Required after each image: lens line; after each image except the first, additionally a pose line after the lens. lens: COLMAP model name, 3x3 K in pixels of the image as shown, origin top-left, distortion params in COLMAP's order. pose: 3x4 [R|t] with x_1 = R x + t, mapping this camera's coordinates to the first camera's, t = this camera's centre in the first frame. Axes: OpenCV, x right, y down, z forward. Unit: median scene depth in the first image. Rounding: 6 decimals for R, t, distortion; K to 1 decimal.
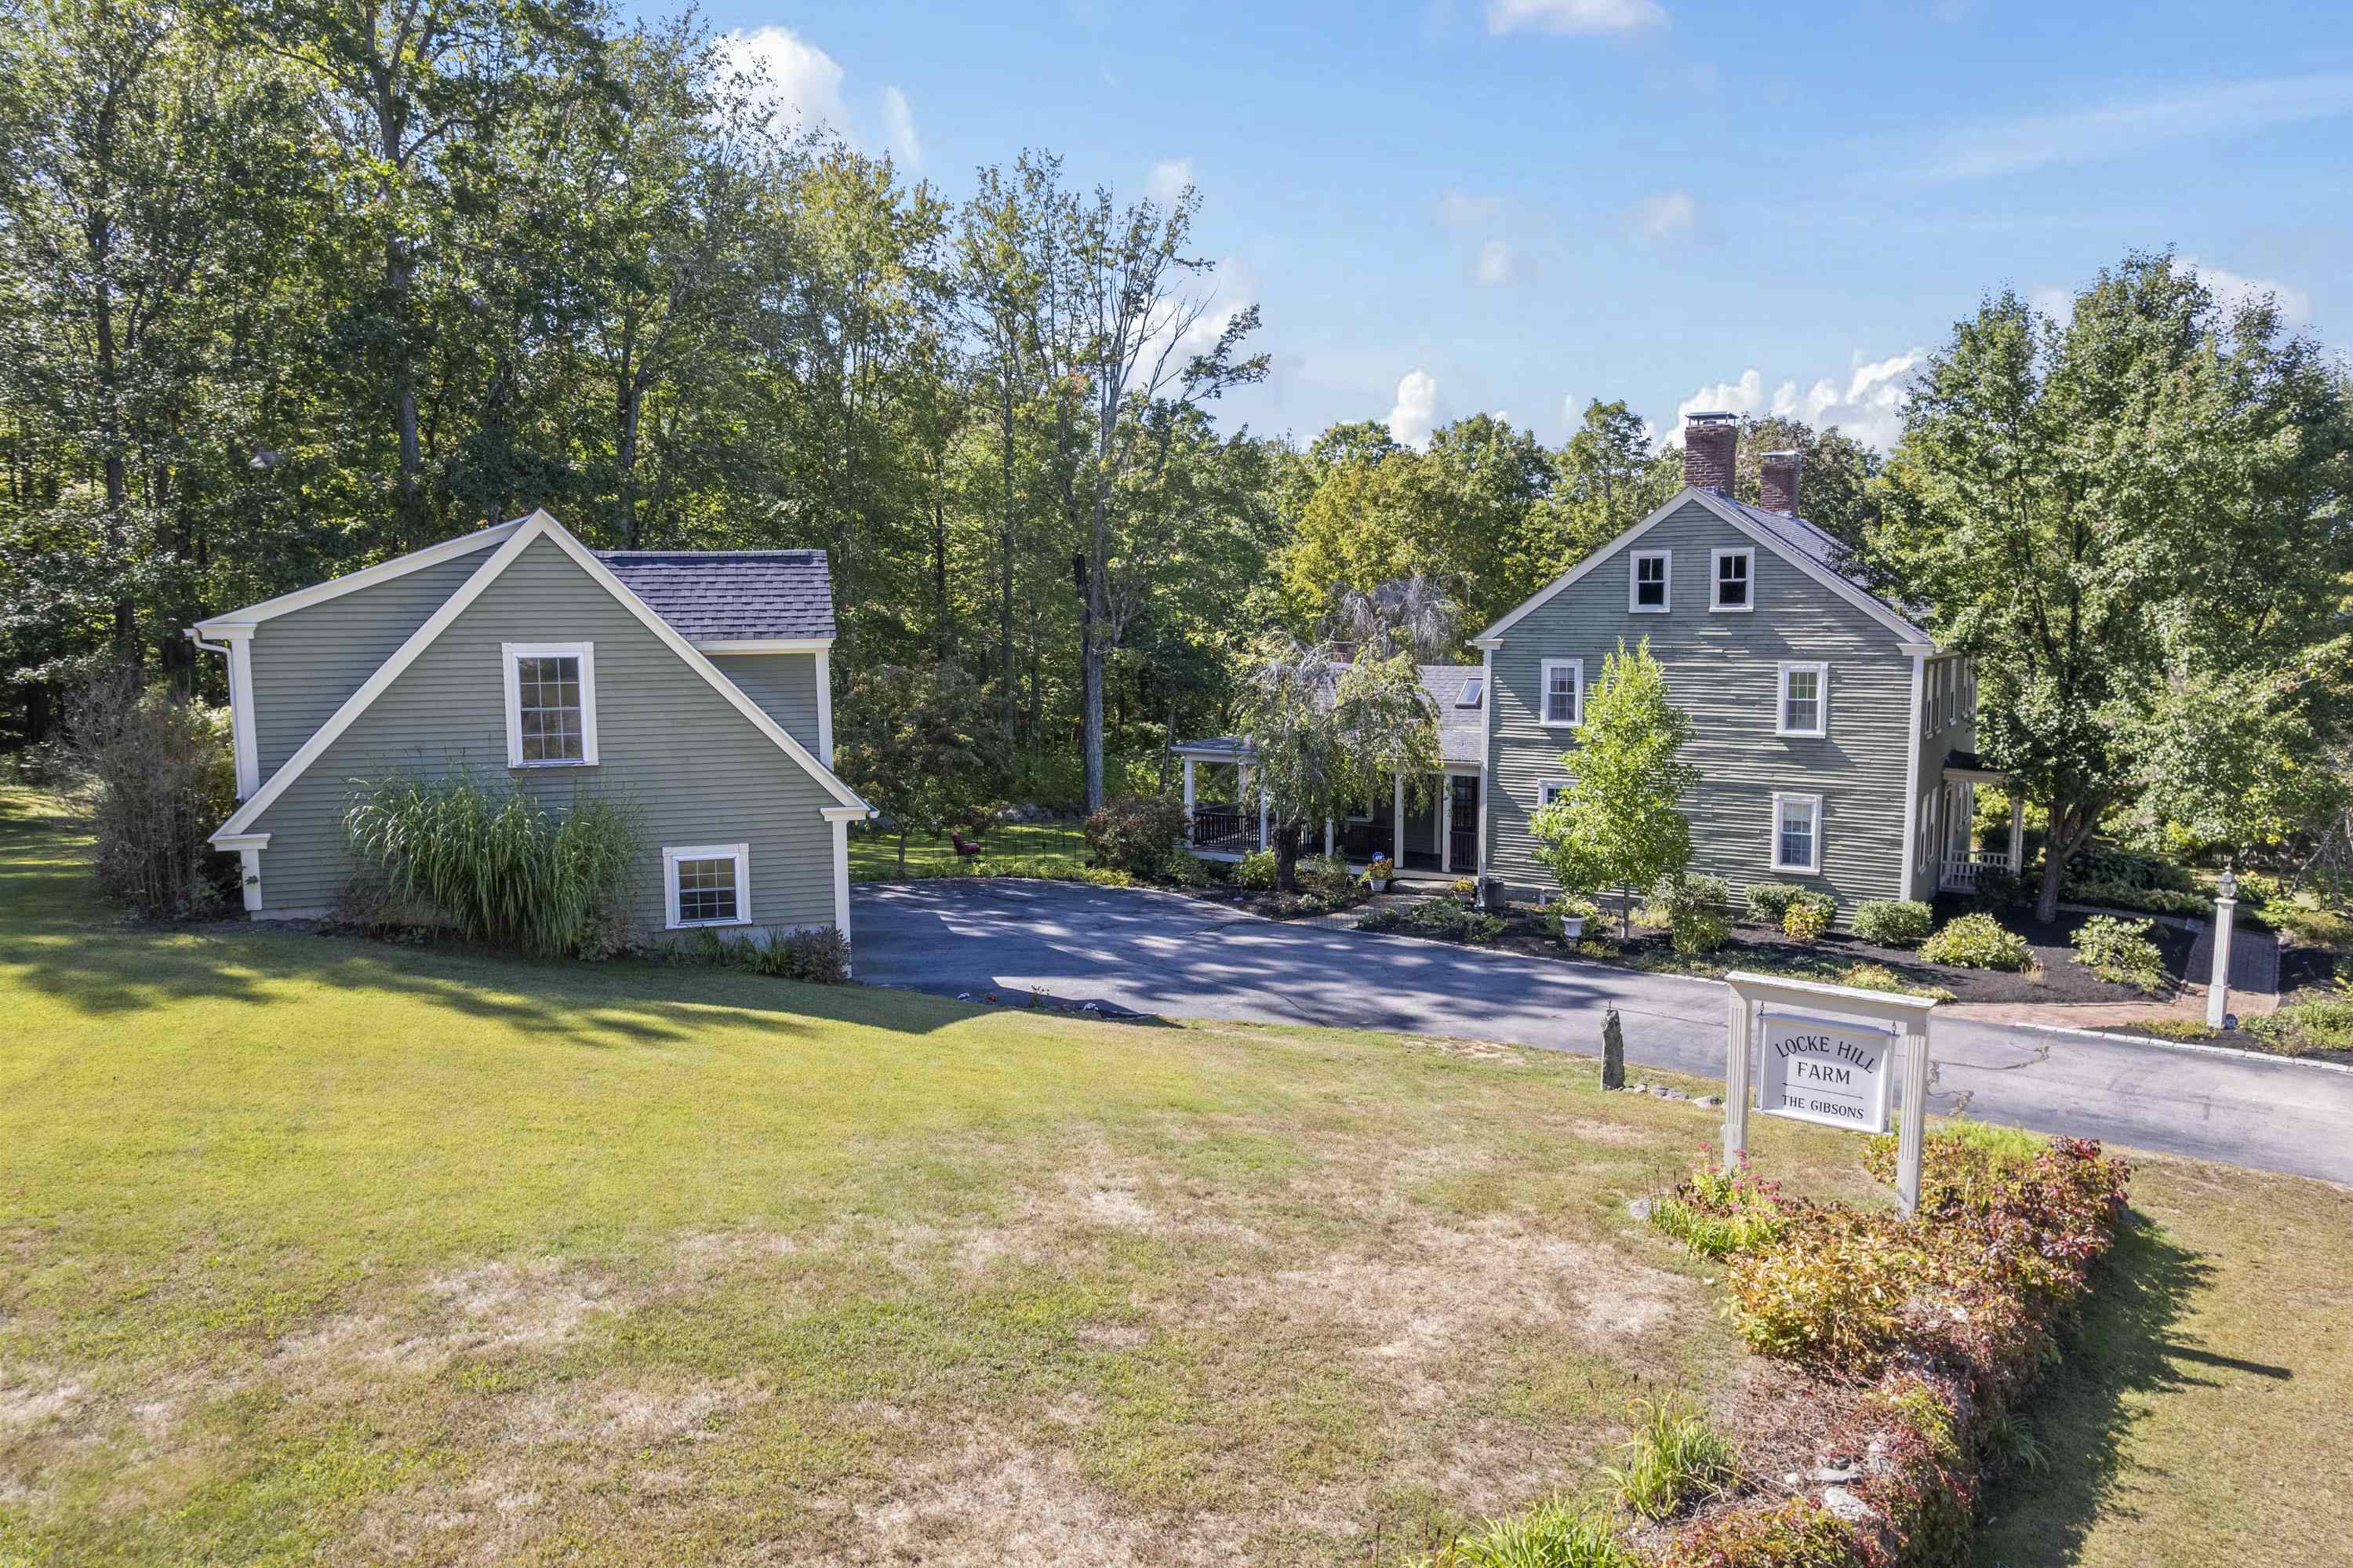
lens RADIAL K [[1493.4, 0, 1181.9], [0, 1493.4, 795.8], [0, 0, 1]] dist [-0.049346, 0.005263]
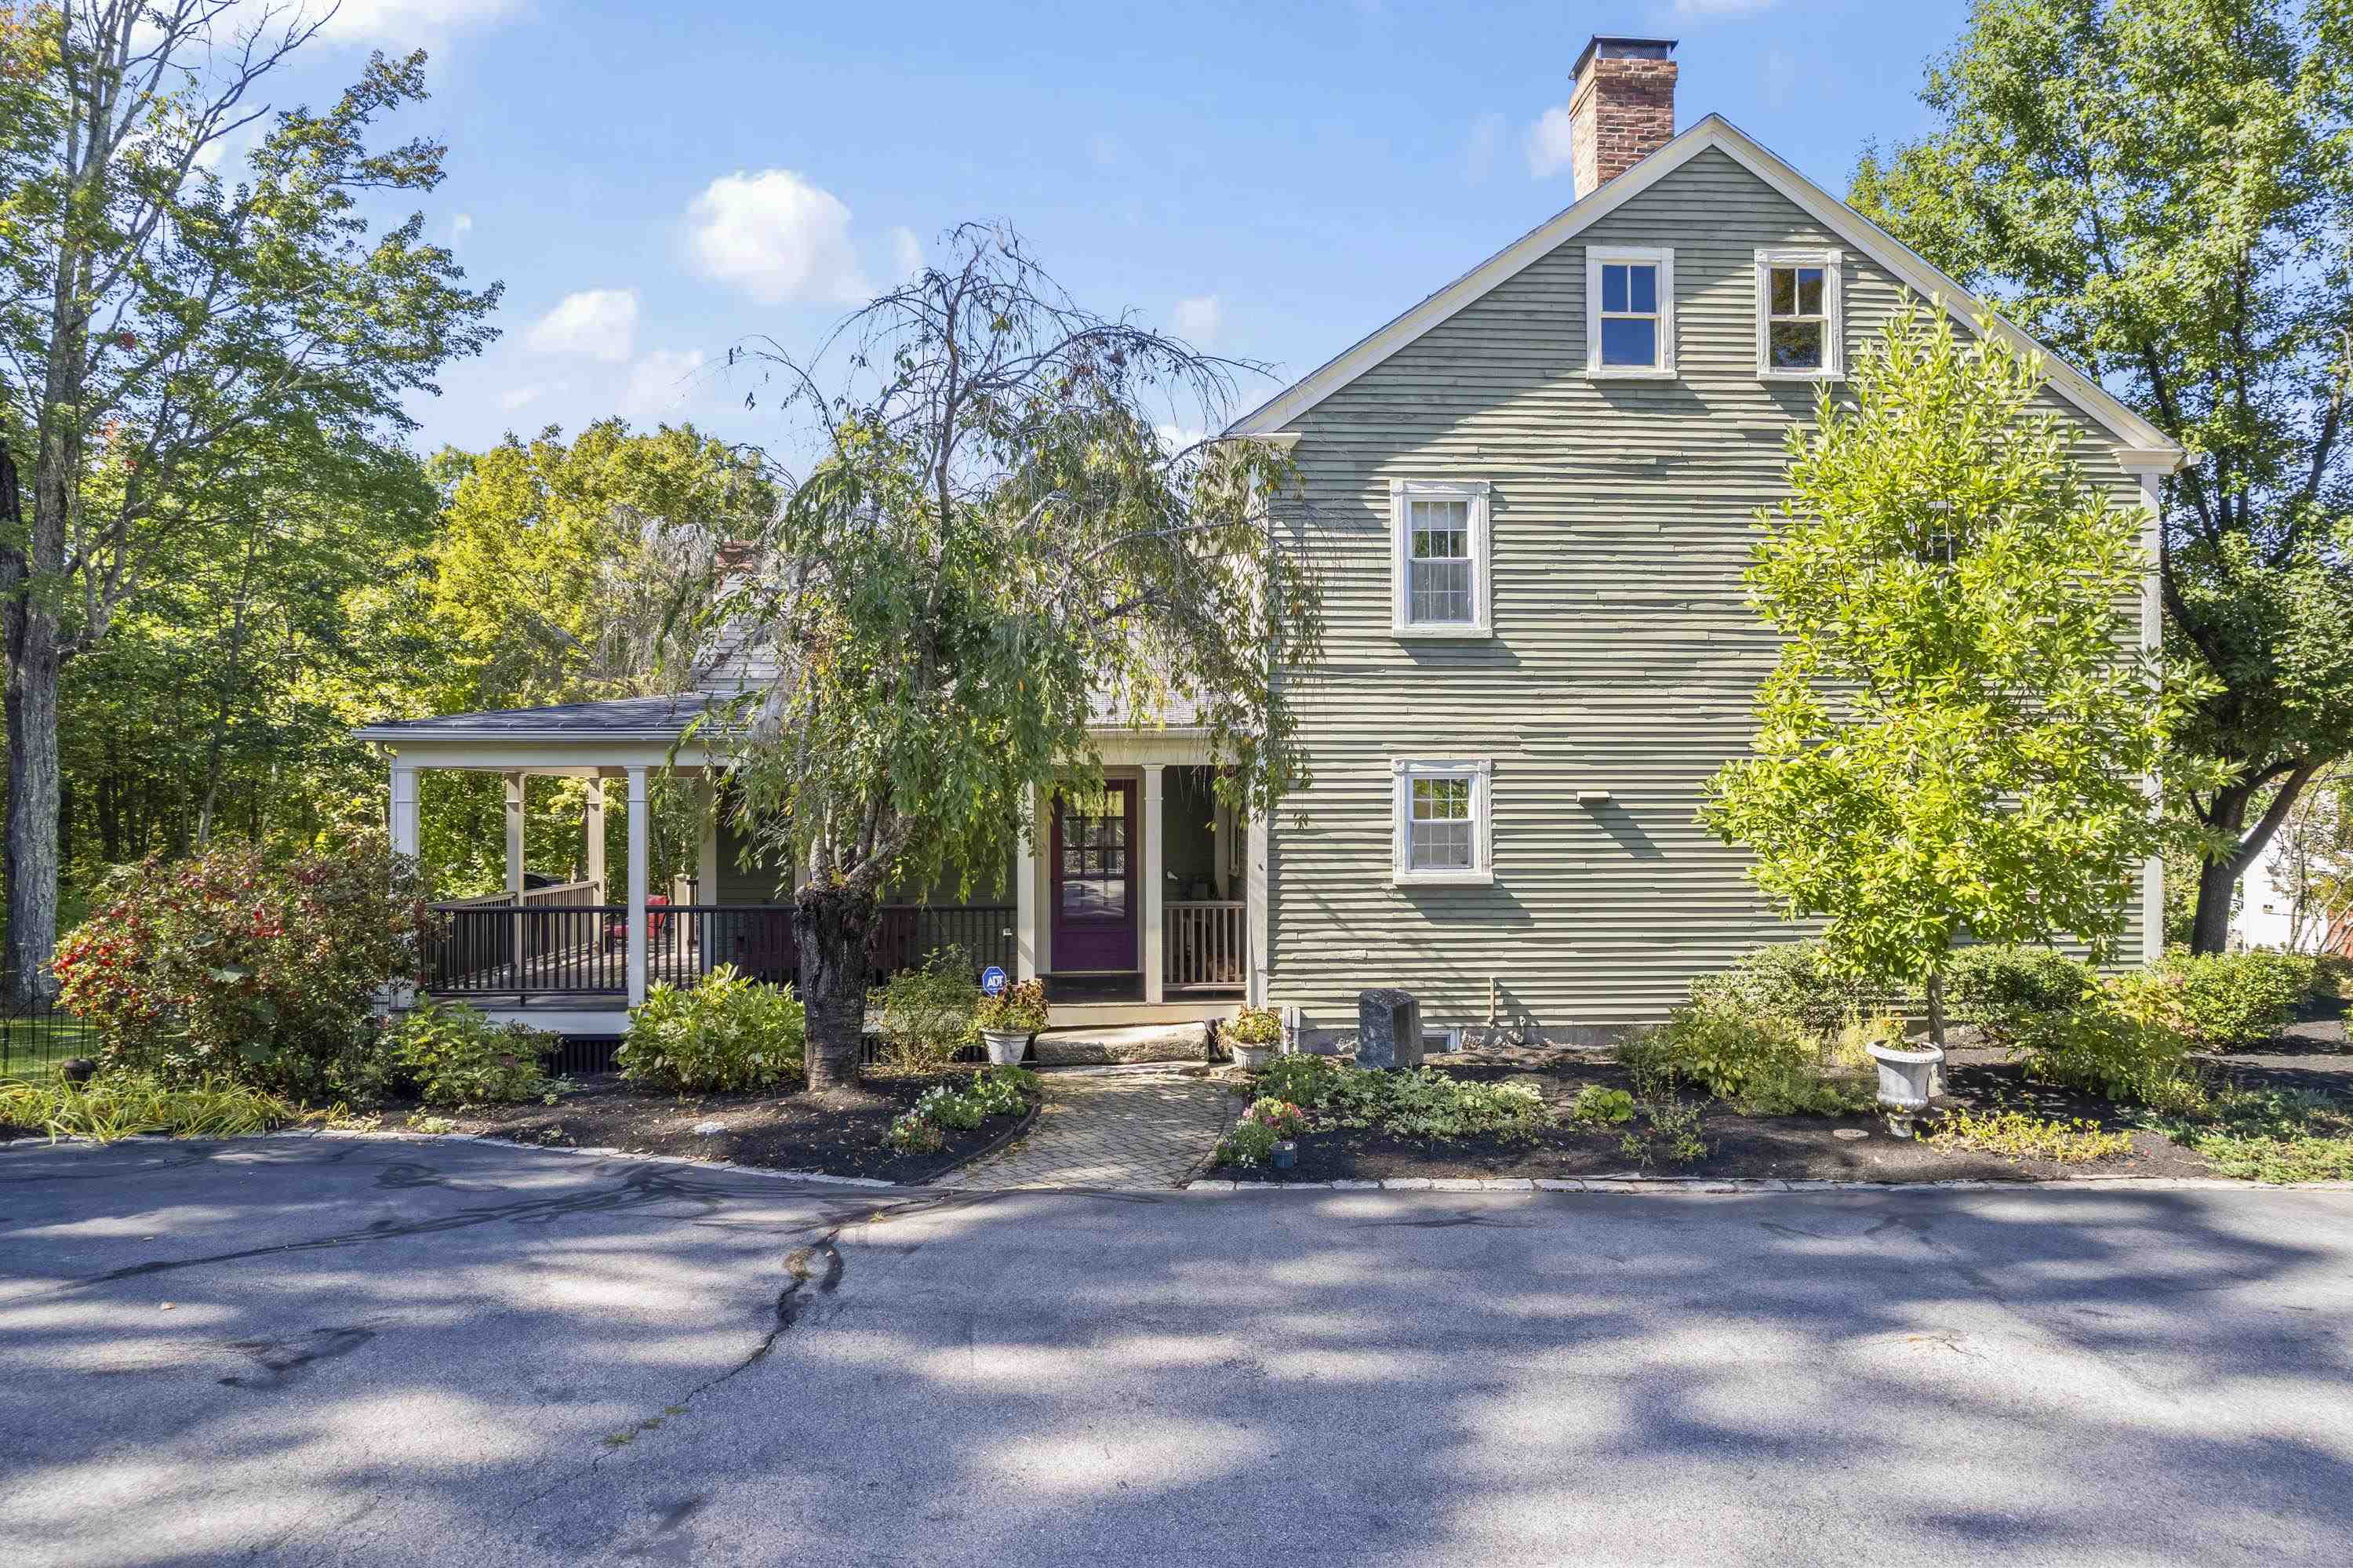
lens RADIAL K [[1493.4, 0, 1181.9], [0, 1493.4, 795.8], [0, 0, 1]] dist [-0.049346, 0.005263]
pose [[0.809091, 0.009366, 0.587609, -0.067013], [0.066878, 0.991910, -0.107896, 0.045958], [-0.583866, 0.126595, 0.801919, 0.757306]]
